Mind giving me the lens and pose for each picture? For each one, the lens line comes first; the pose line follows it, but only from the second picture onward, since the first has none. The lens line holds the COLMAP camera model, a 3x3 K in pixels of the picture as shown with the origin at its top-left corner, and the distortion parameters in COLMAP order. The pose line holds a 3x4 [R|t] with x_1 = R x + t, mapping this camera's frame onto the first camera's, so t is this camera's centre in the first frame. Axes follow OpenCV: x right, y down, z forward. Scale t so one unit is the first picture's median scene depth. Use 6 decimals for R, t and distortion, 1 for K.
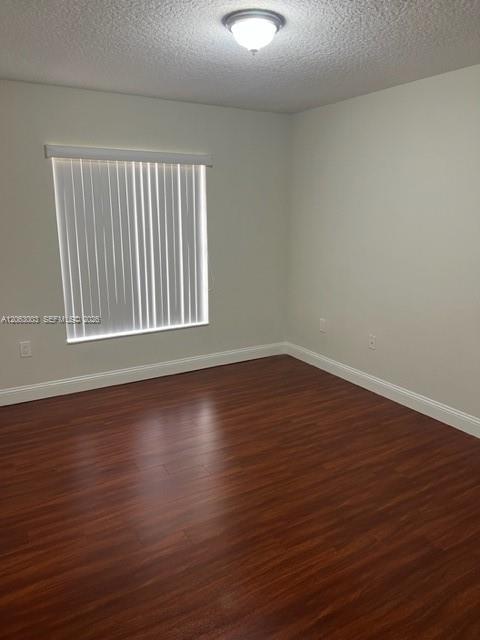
lens RADIAL K [[484.9, 0, 244.6], [0, 484.9, 318.9], [0, 0, 1]] dist [0.072003, -0.138245]
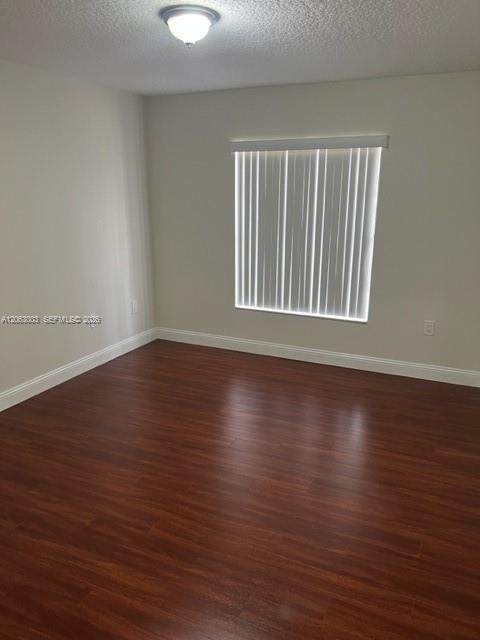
lens RADIAL K [[484.9, 0, 244.6], [0, 484.9, 318.9], [0, 0, 1]] dist [0.072003, -0.138245]
pose [[0.558971, 0.209118, -0.802384, 0.705245], [-0.190957, 0.974131, 0.120850, -0.083490], [0.806899, 0.085669, 0.584444, 0.374272]]
